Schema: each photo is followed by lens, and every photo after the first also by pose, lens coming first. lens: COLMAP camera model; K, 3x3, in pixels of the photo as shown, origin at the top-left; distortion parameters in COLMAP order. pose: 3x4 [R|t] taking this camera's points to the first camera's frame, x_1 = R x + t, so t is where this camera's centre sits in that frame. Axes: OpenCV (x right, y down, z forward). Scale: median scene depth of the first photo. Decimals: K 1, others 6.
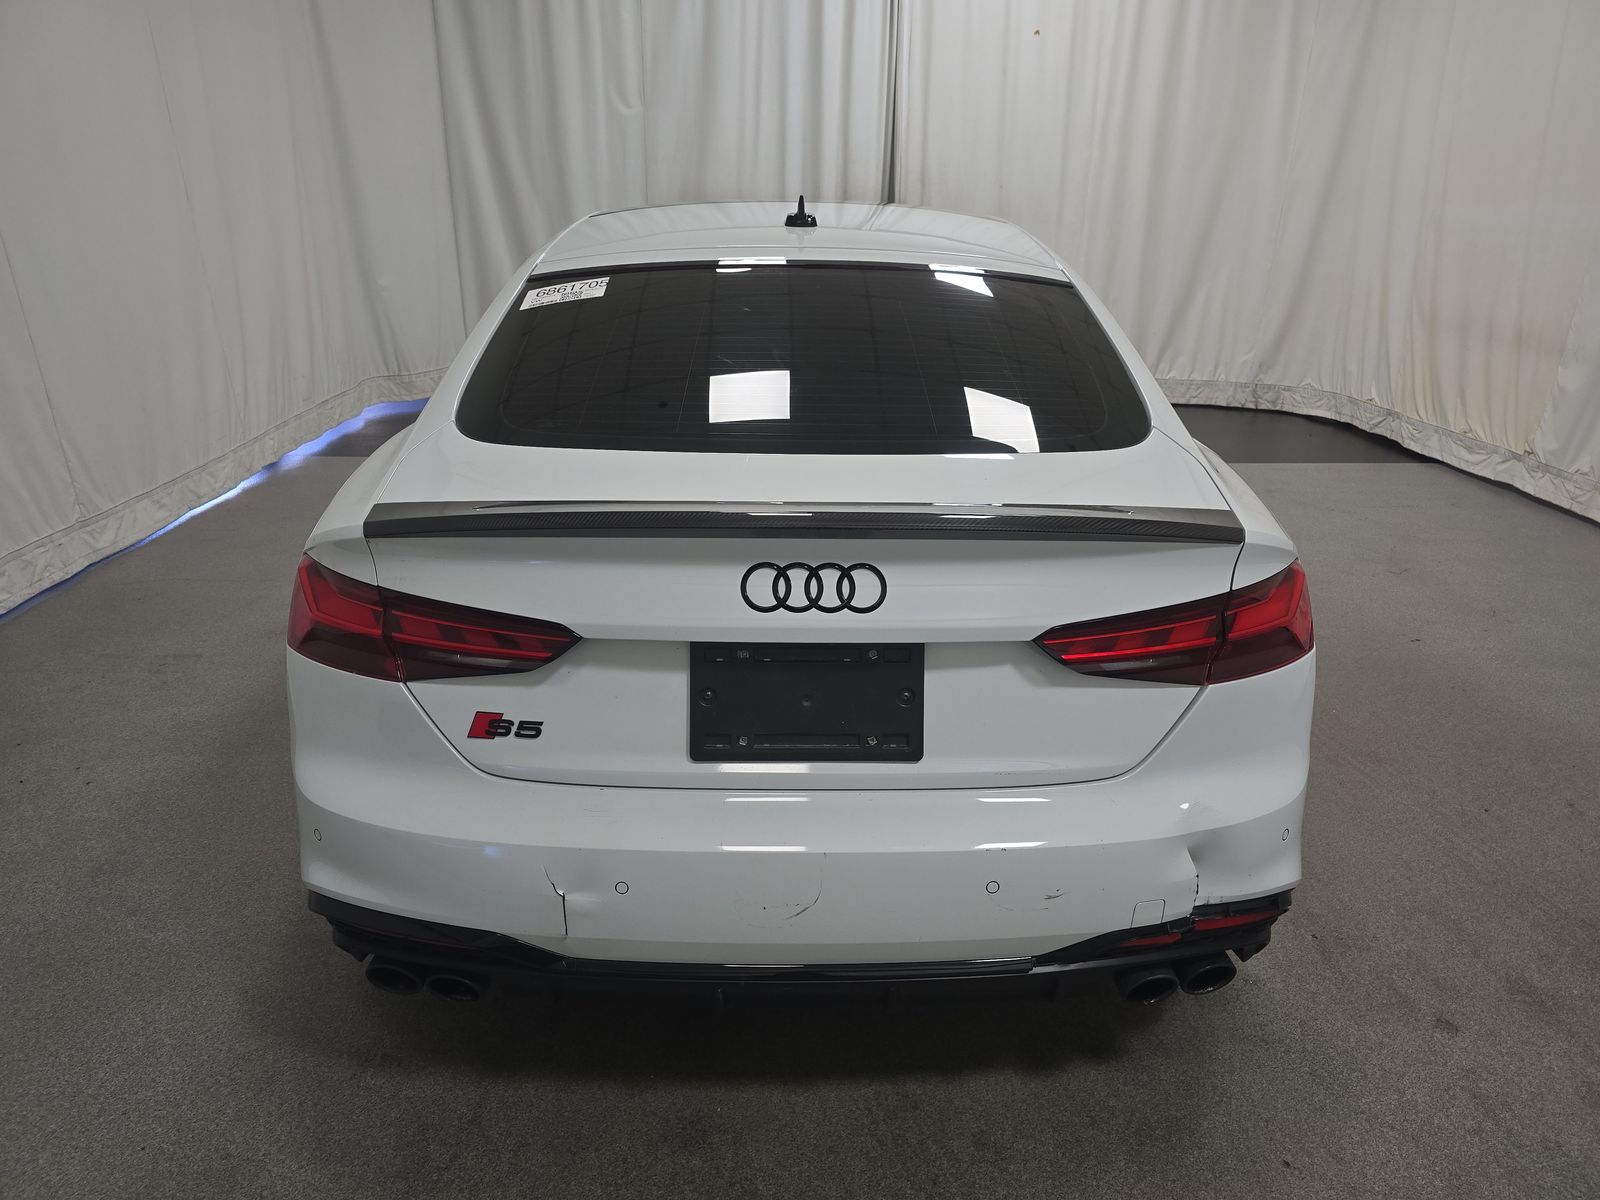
lens RADIAL K [[1076.0, 0, 795.8], [0, 1076.0, 594.0], [0, 0, 1]] dist [0.024876, -0.023871]
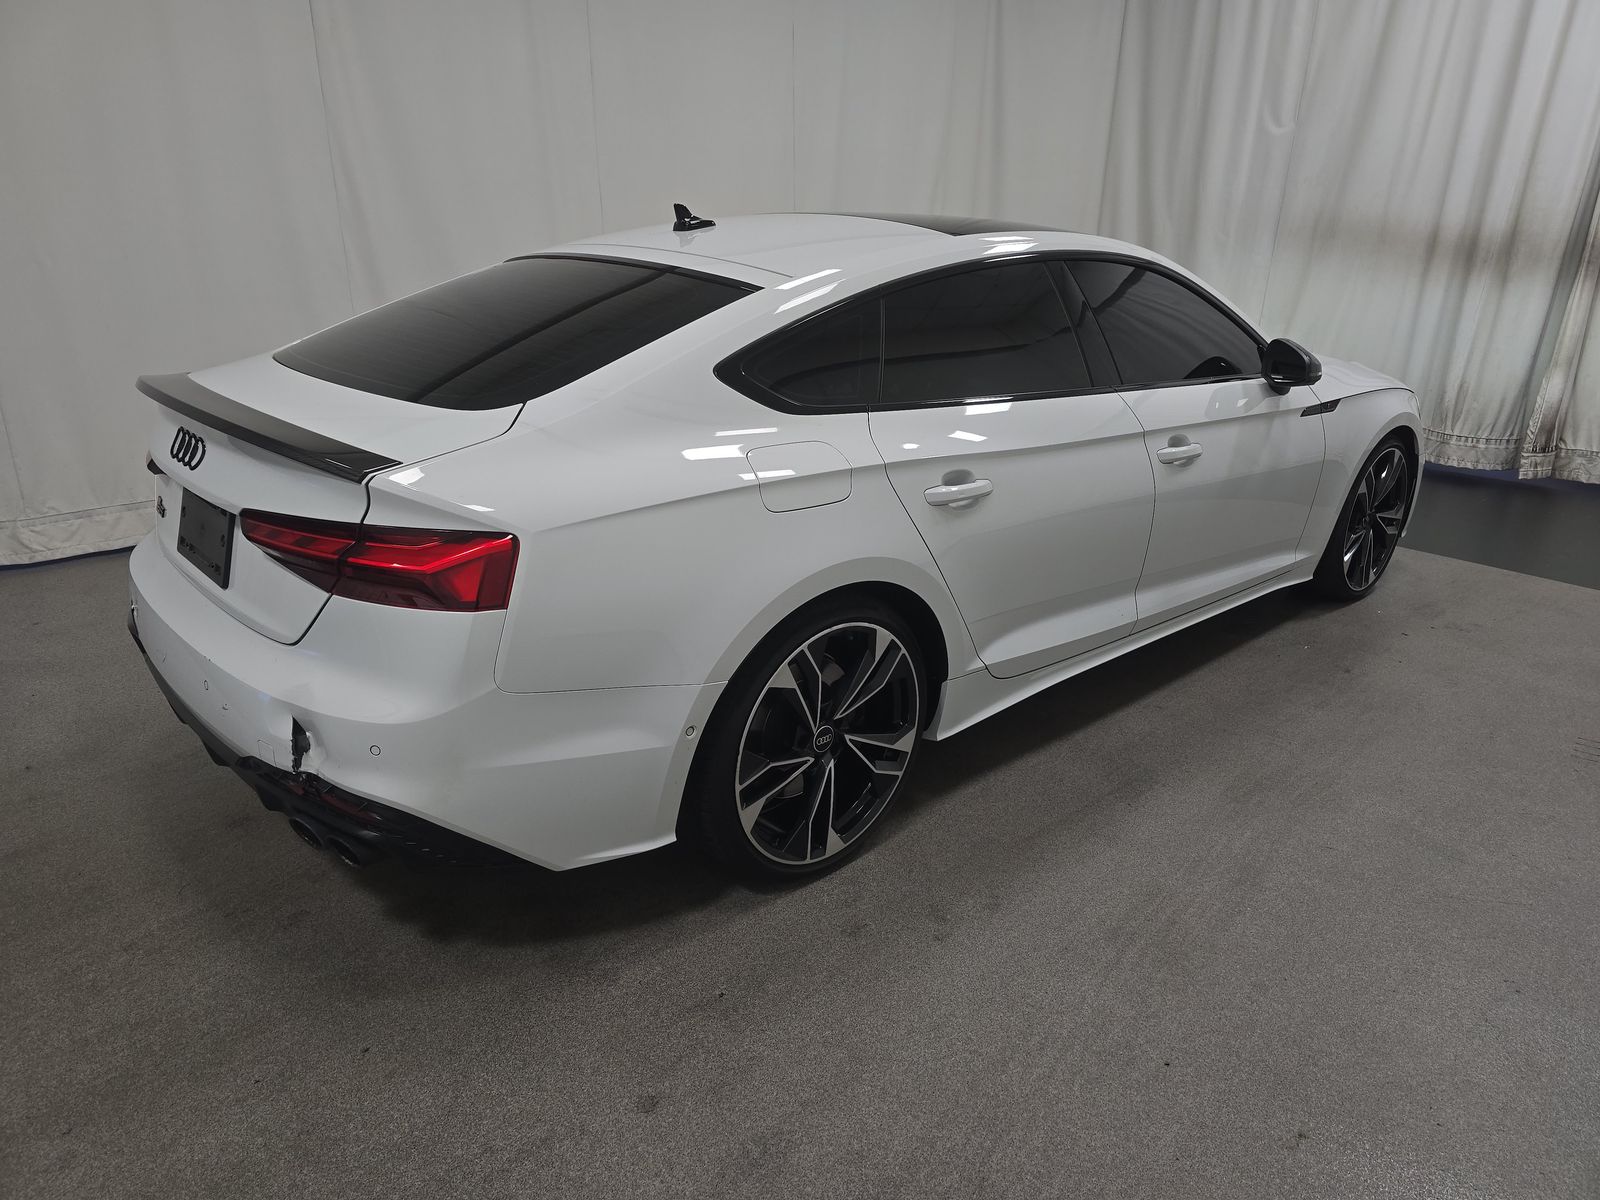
lens RADIAL K [[1076.0, 0, 808.0], [0, 1076.0, 593.8], [0, 0, 1]] dist [0.024876, -0.023871]
pose [[0.664852, 0.250438, -0.703742, 1.254920], [-0.268770, 0.959227, 0.087438, -0.130706], [0.696947, 0.131011, 0.705054, 0.408905]]
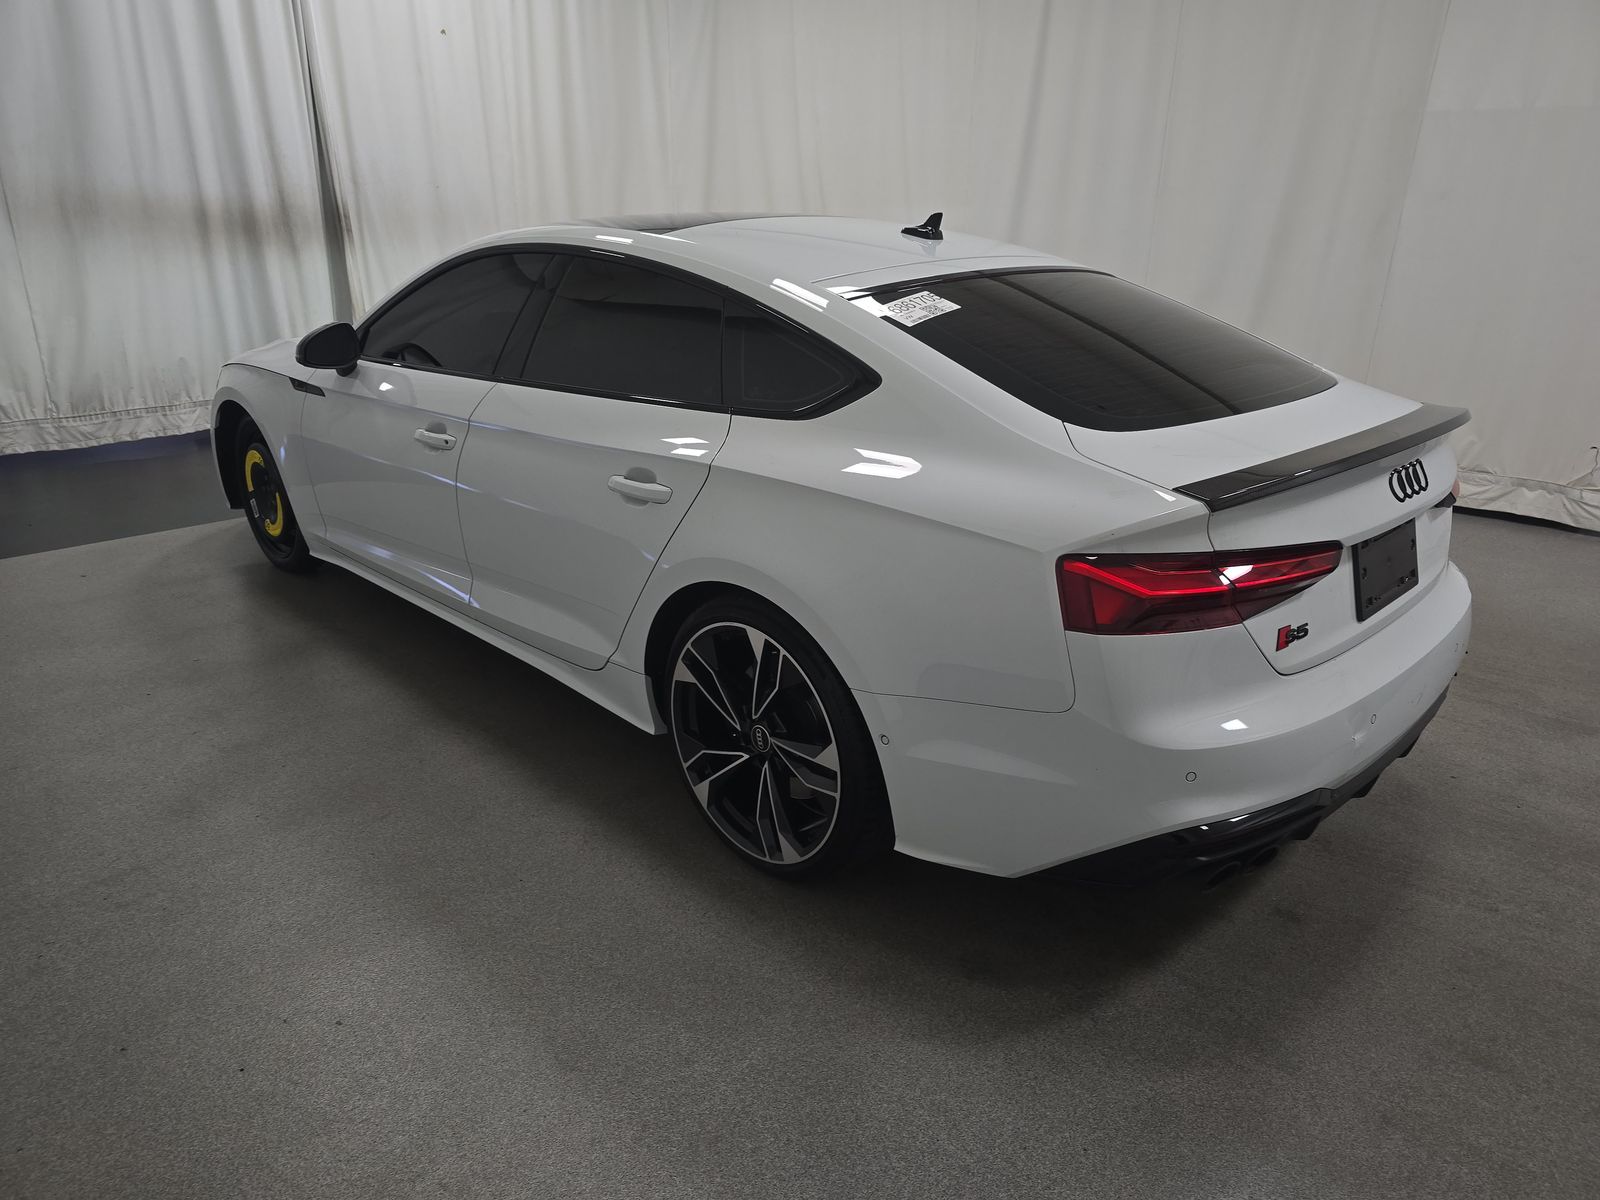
lens RADIAL K [[1076.0, 0, 794.5], [0, 1076.0, 614.0], [0, 0, 1]] dist [0.024876, -0.023871]
pose [[0.720286, -0.244268, 0.649247, -1.179998], [0.232186, 0.966859, 0.106173, -0.134471], [-0.653665, 0.074272, 0.753131, 0.322992]]
